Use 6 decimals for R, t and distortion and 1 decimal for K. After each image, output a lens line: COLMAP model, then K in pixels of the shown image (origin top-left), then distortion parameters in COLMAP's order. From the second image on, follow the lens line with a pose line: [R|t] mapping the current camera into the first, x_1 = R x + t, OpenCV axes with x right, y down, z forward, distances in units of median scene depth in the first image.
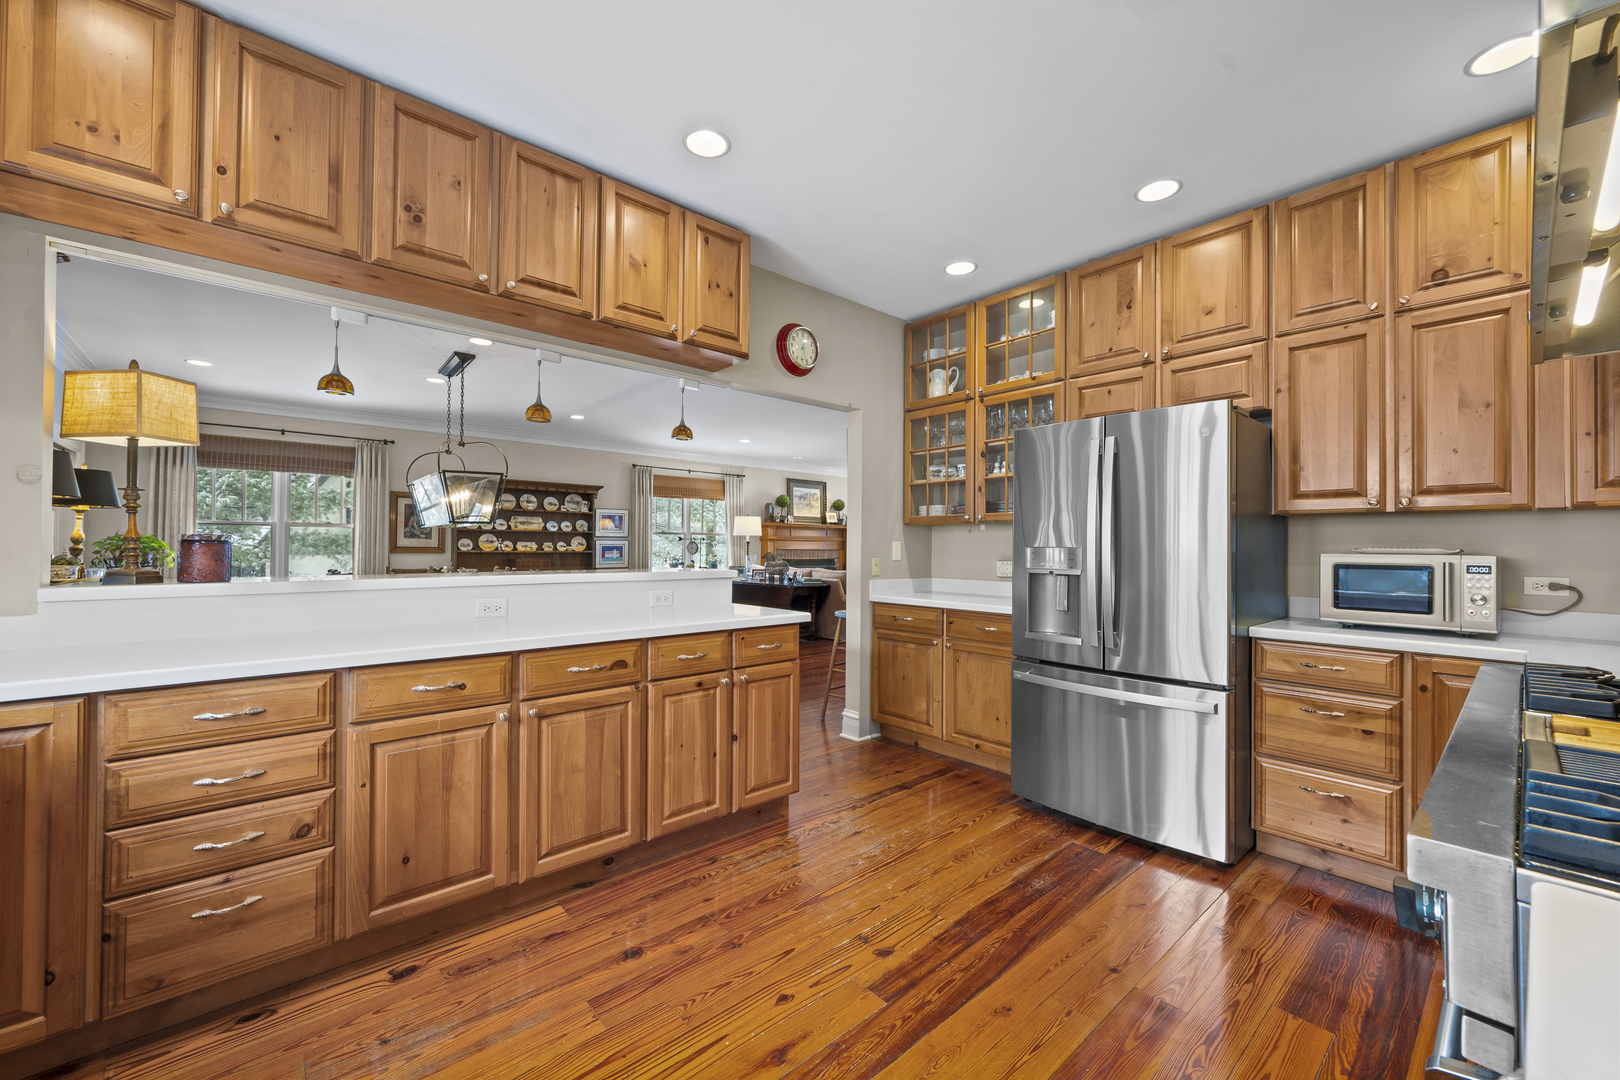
lens RADIAL K [[634.9, 0, 804.4], [0, 634.9, 538.9], [0, 0, 1]] dist [0.001129, 0.000101]
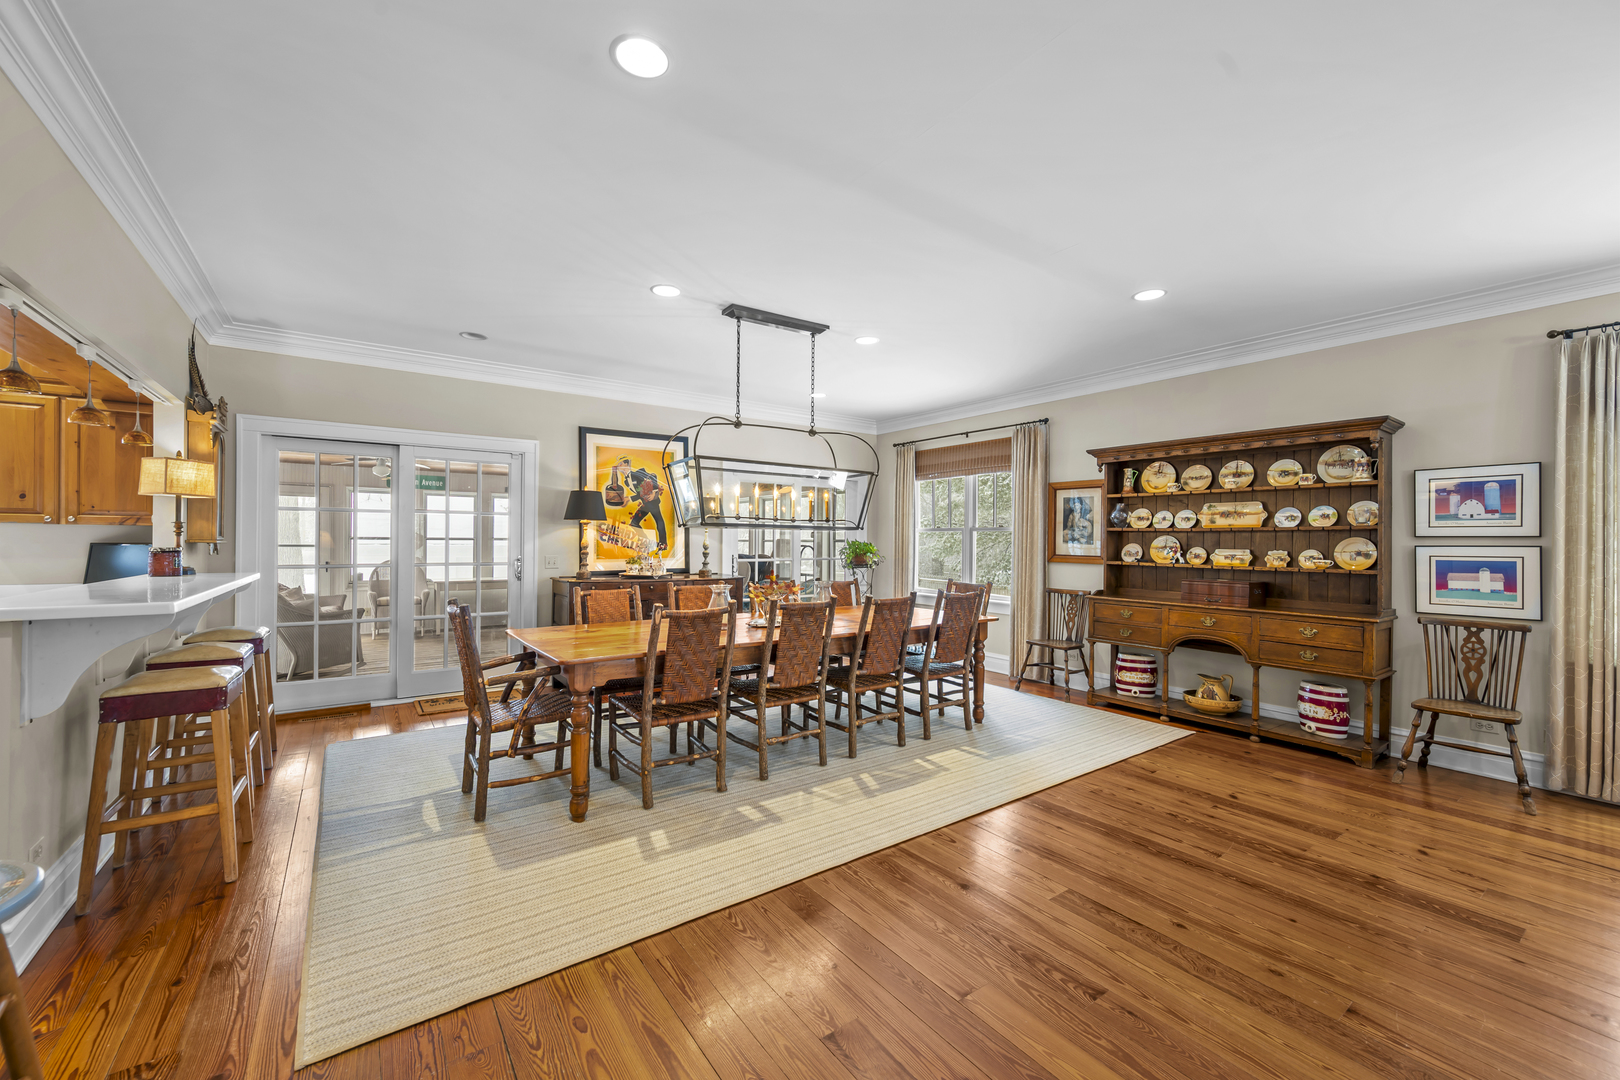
lens RADIAL K [[634.9, 0, 808.1], [0, 634.9, 542.2], [0, 0, 1]] dist [0.001129, 0.000101]
pose [[-0.097291, -0.005955, -0.995238, 0.135184], [0.001093, 0.999981, -0.006091, 0.002041], [0.995255, -0.001681, -0.097283, 0.675996]]
